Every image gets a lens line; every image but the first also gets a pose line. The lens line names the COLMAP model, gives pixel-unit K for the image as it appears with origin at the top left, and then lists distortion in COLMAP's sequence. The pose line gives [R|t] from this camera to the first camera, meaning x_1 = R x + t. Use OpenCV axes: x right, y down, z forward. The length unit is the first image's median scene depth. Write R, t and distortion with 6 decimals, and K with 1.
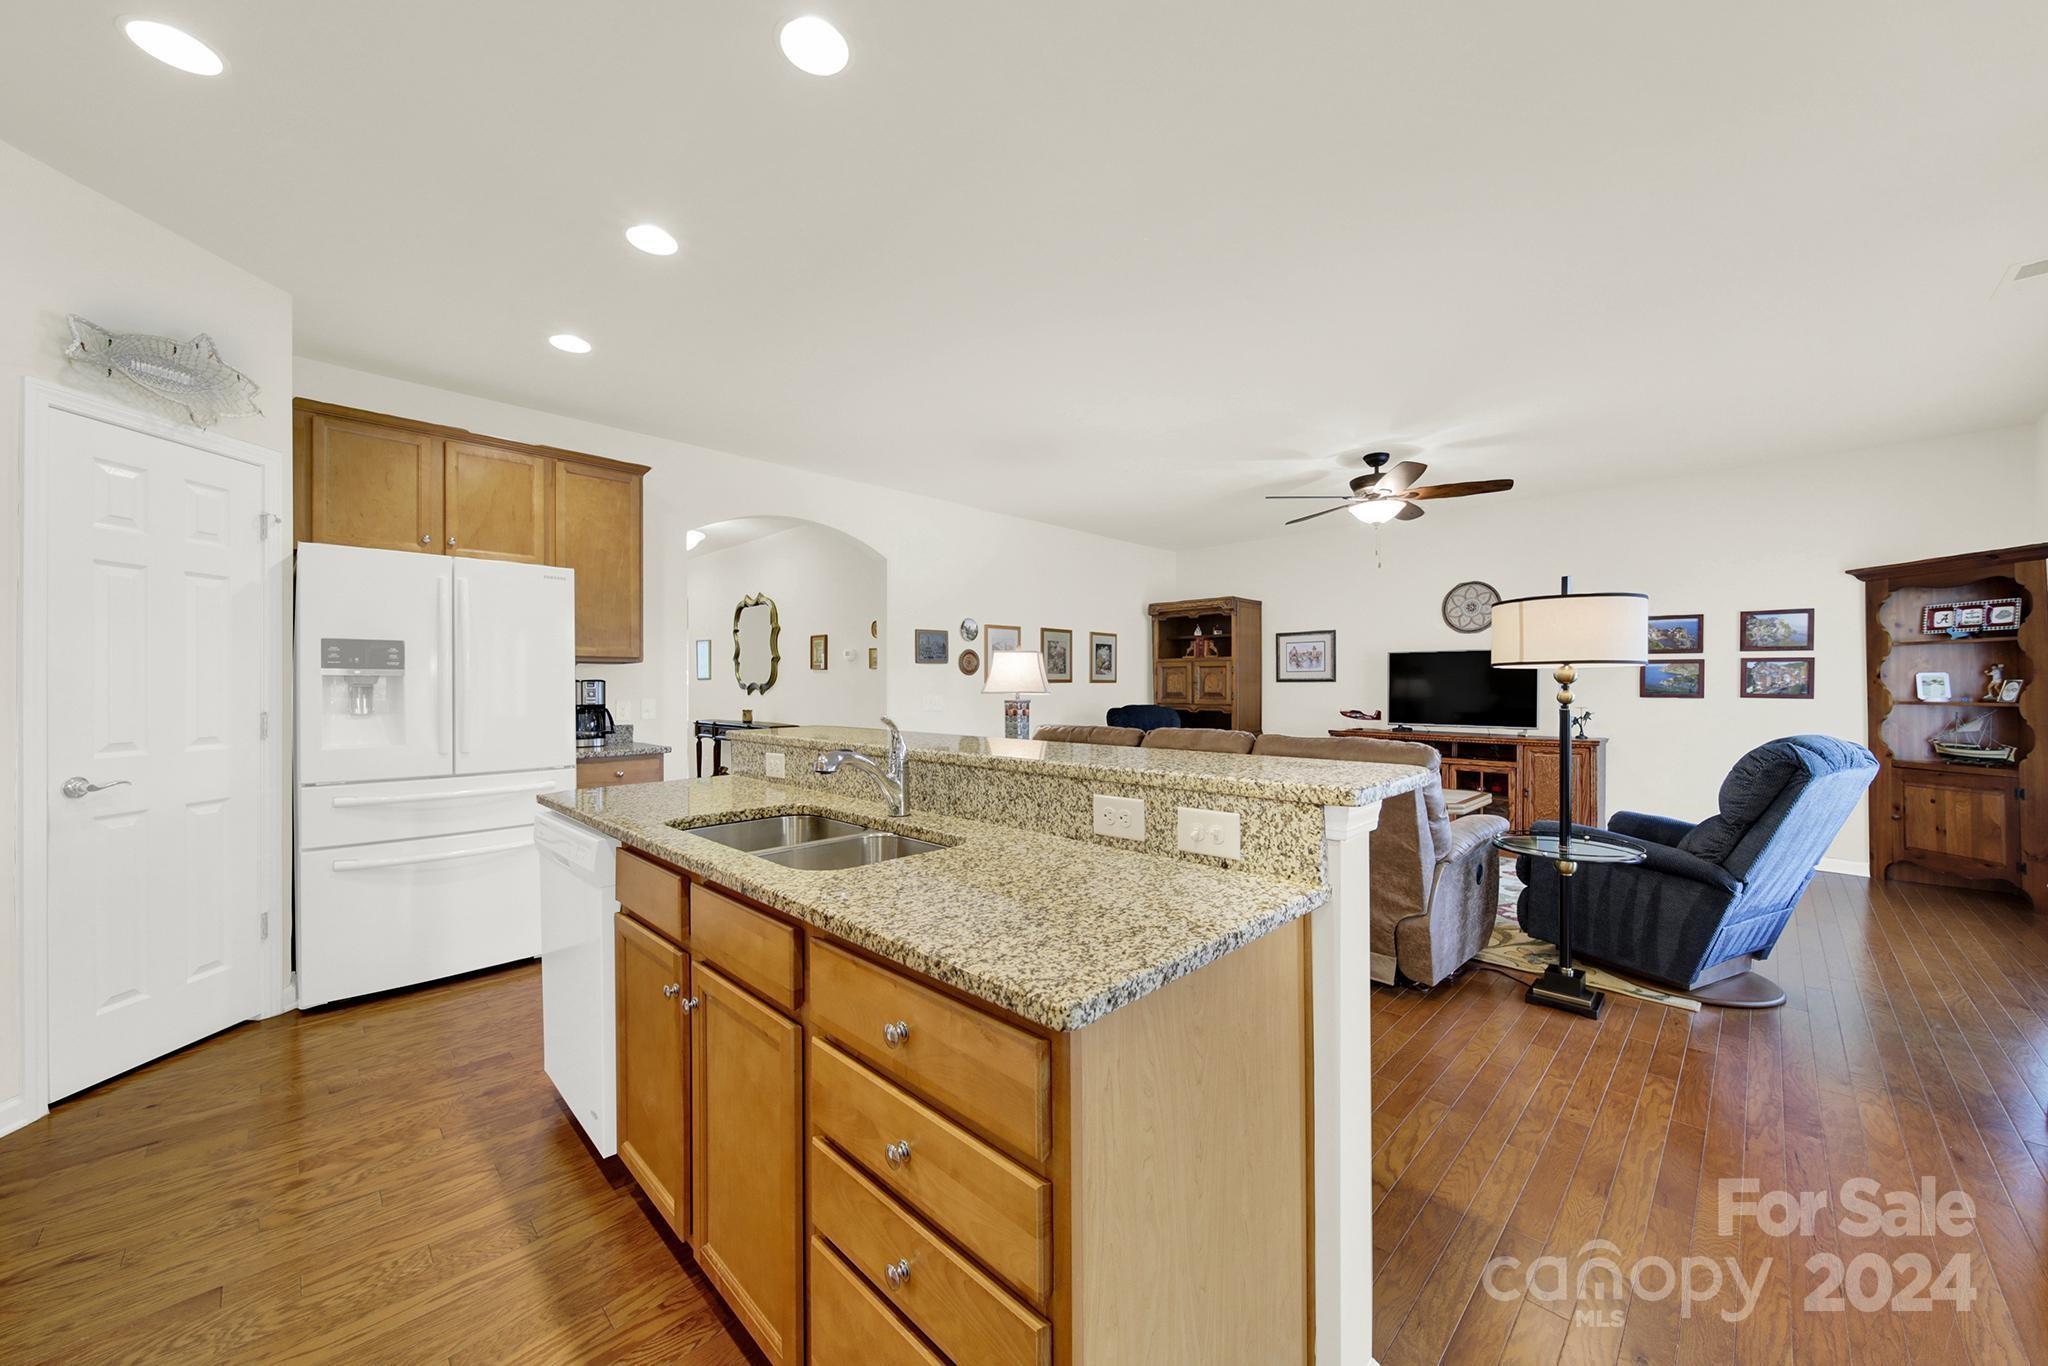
lens RADIAL K [[740.6, 0, 1021.3], [0, 740.6, 679.1], [0, 0, 1]] dist [0.005214, -0.002689]
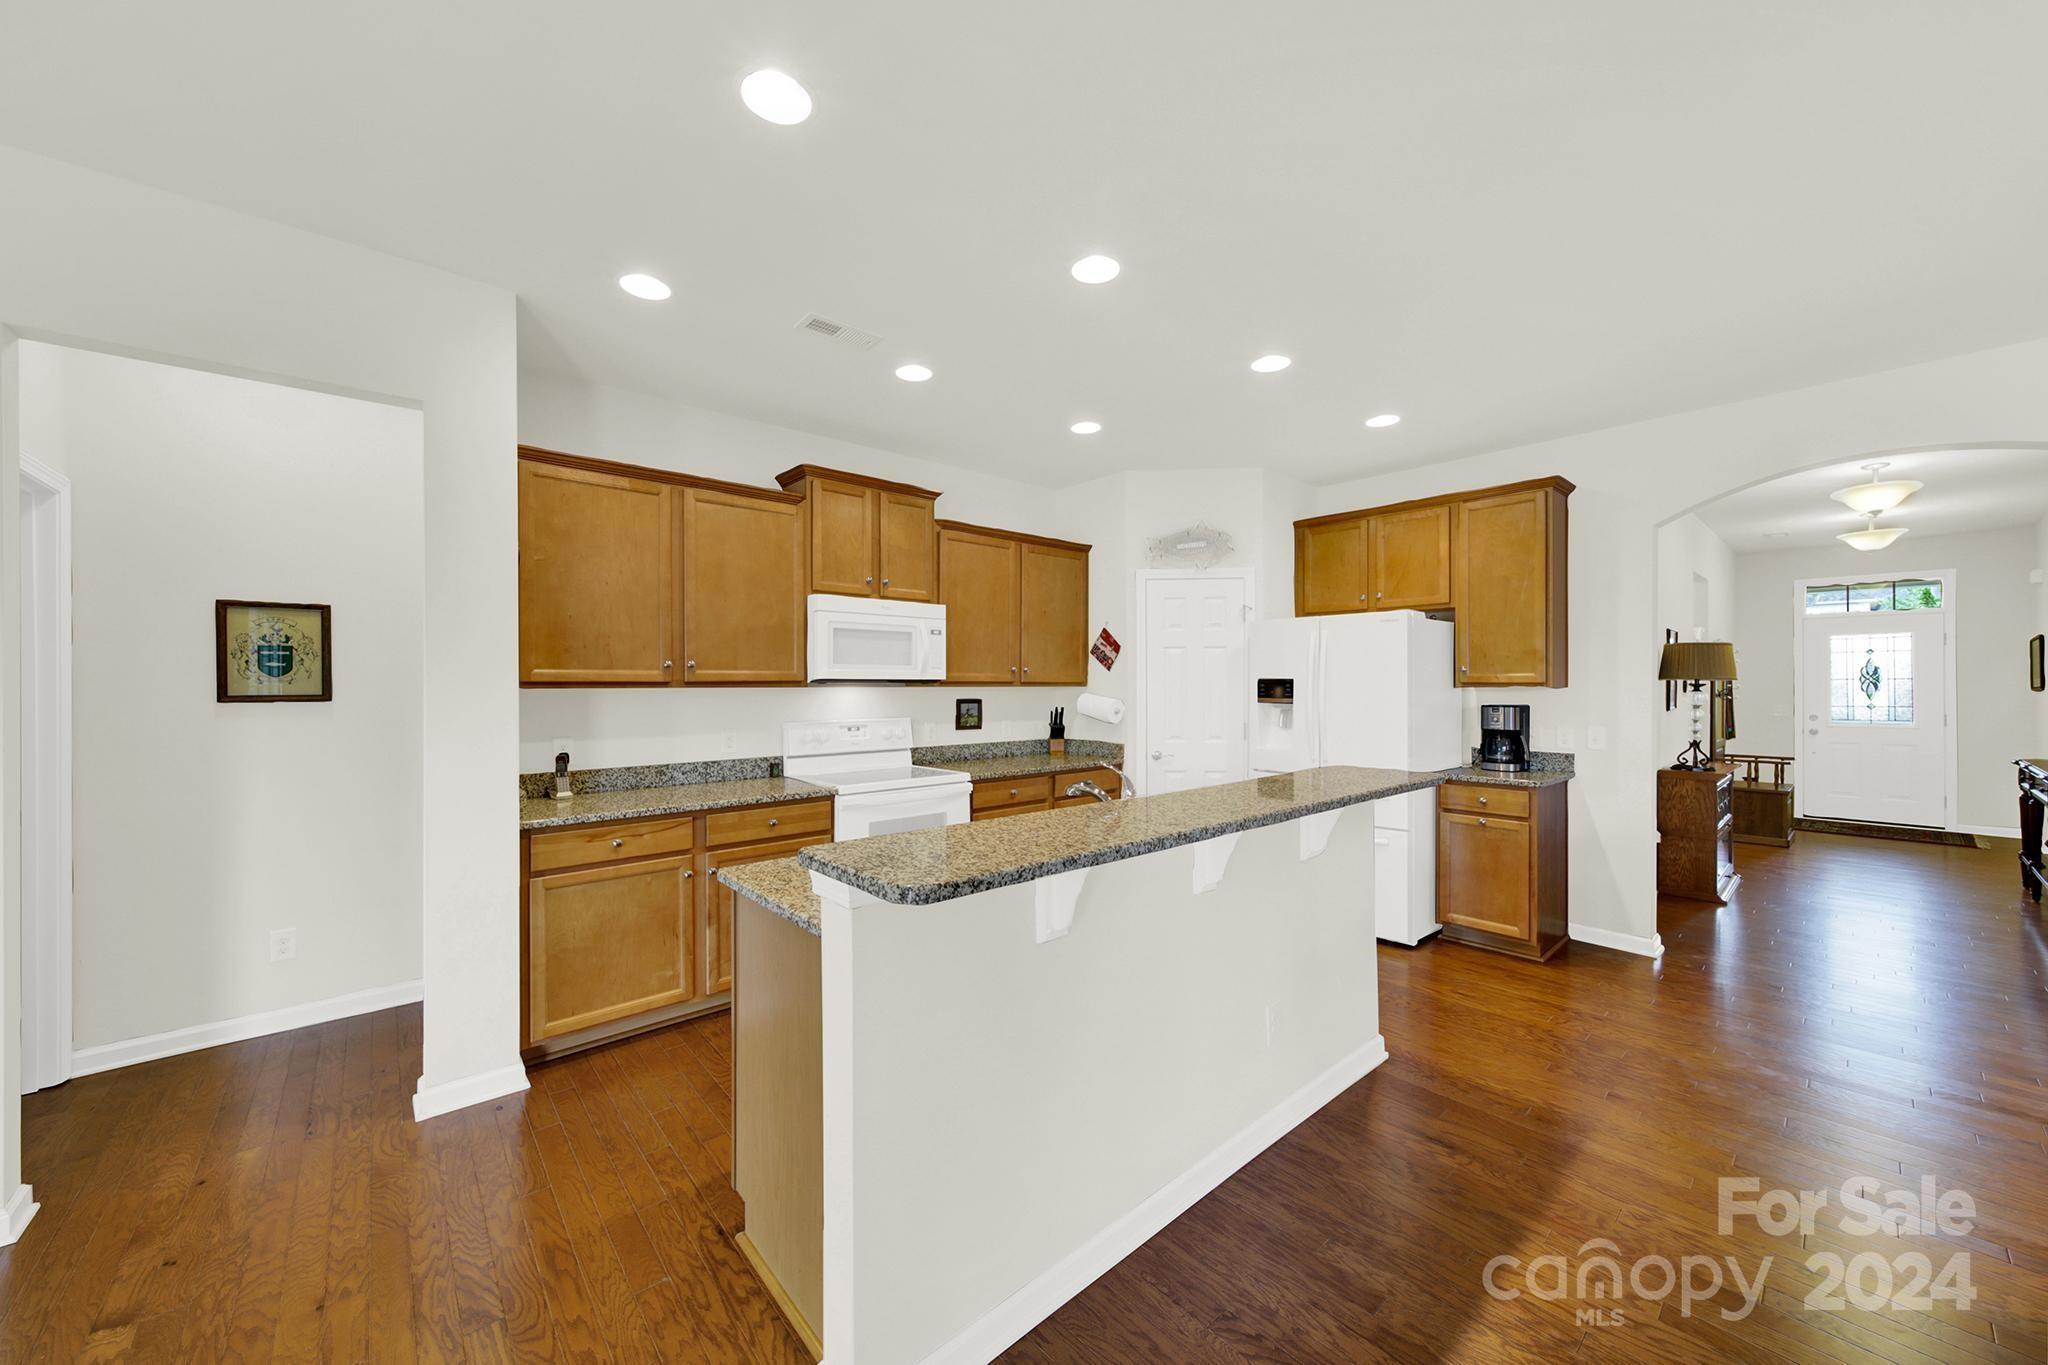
lens RADIAL K [[740.6, 0, 1022.7], [0, 740.6, 677.1], [0, 0, 1]] dist [0.005214, -0.002689]
pose [[-0.059487, -0.006969, -0.998205, 0.373899], [0.009348, 0.999928, -0.007538, -0.028964], [0.998185, -0.009780, -0.059417, 0.321826]]
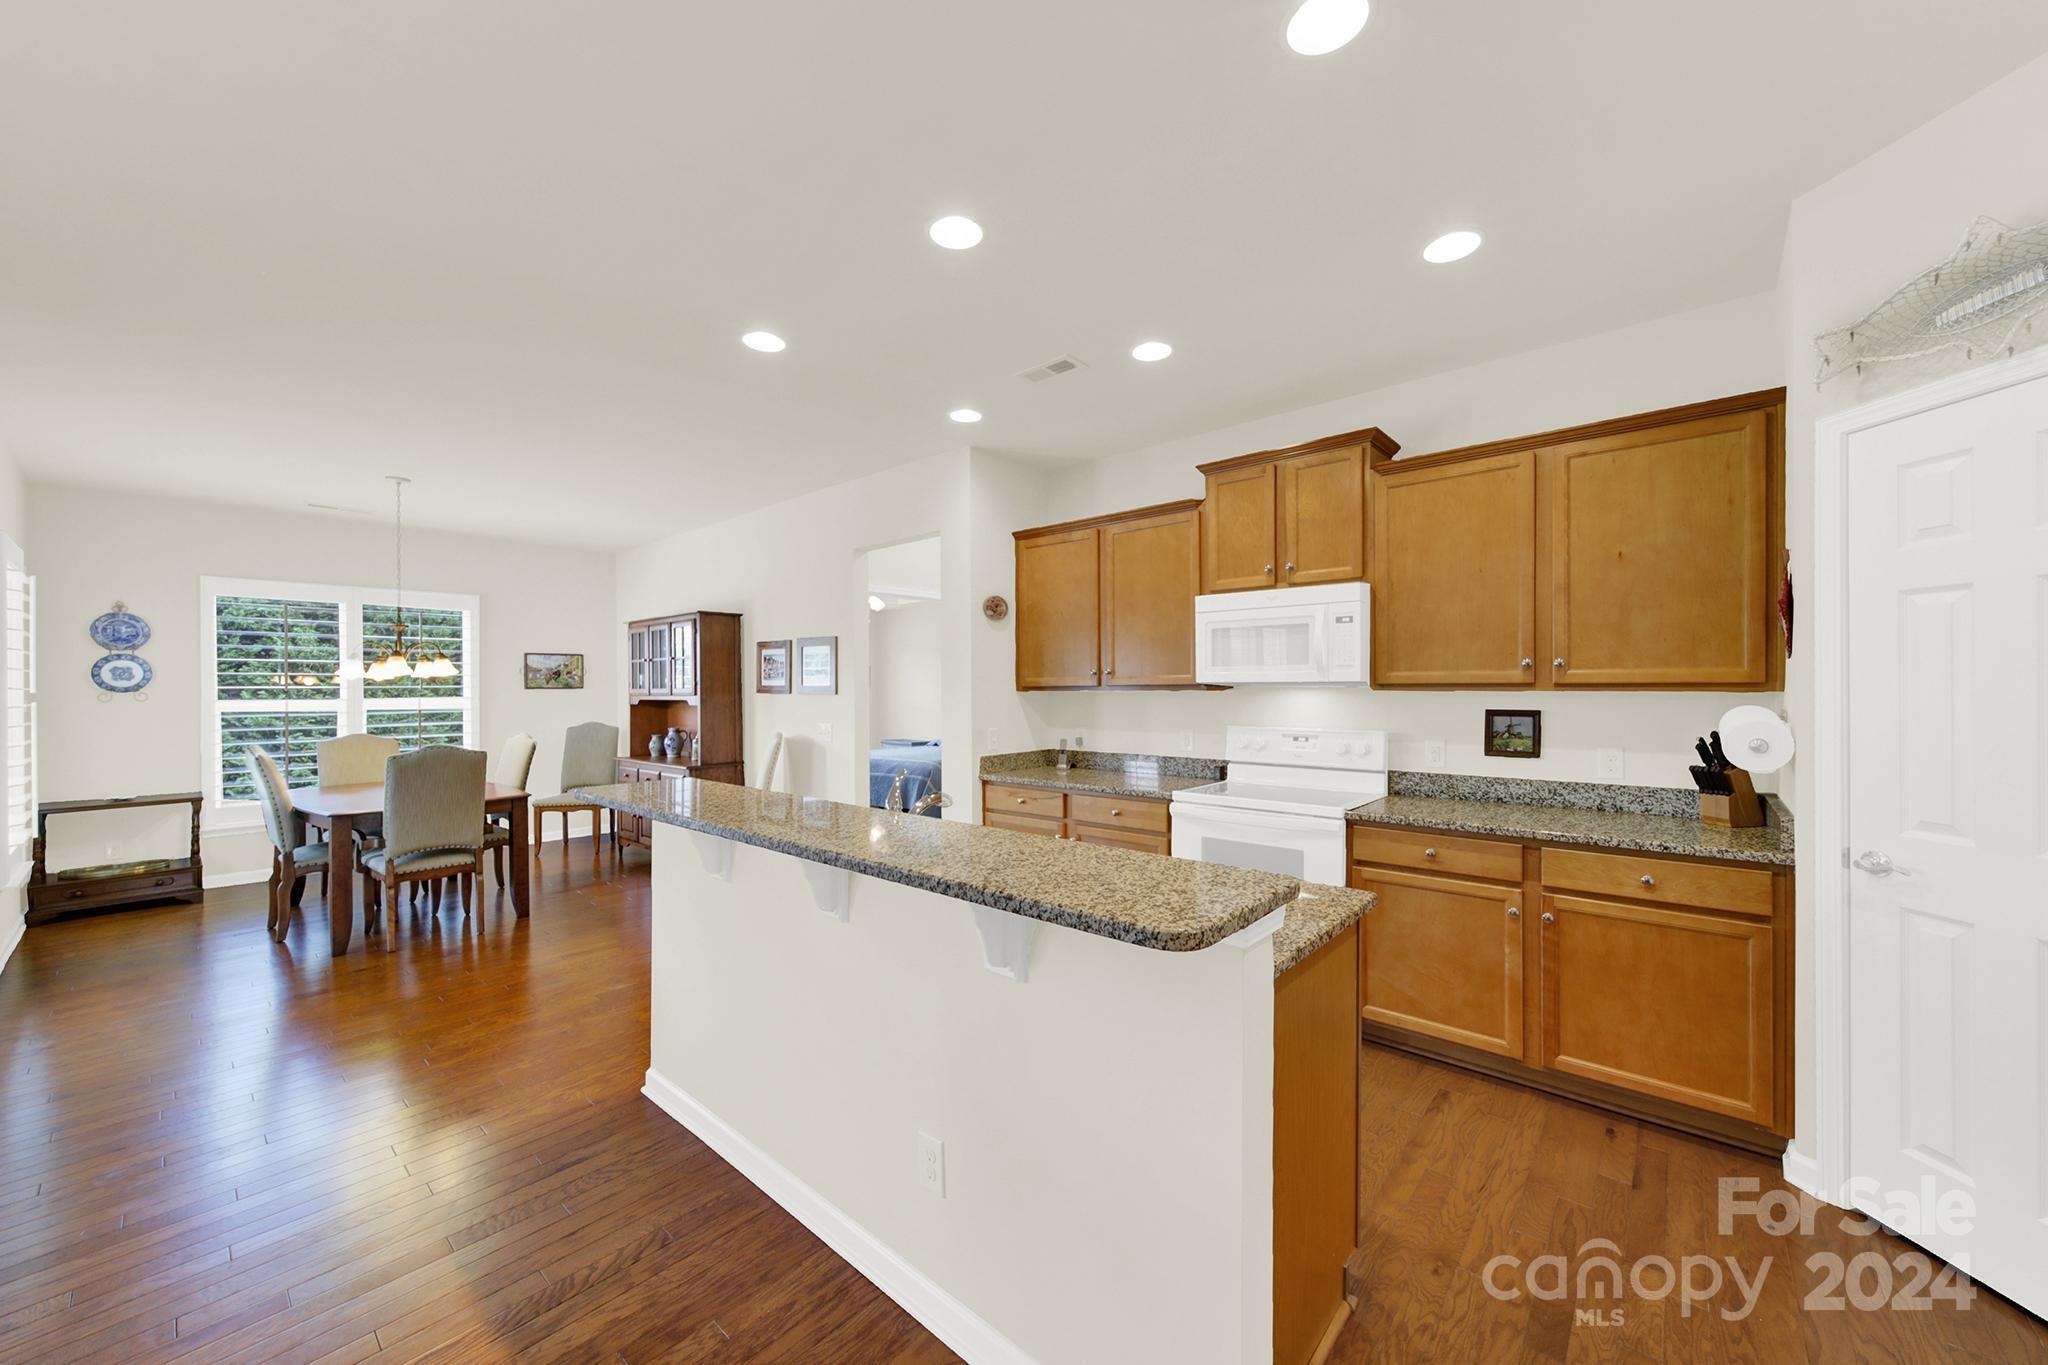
lens RADIAL K [[740.6, 0, 1015.4], [0, 740.6, 690.2], [0, 0, 1]] dist [0.005214, -0.002689]
pose [[-0.997335, 0.007451, -0.072573, -0.095895], [0.007811, 0.999959, -0.004673, -0.025334], [0.072535, -0.005227, -0.997352, 0.765702]]
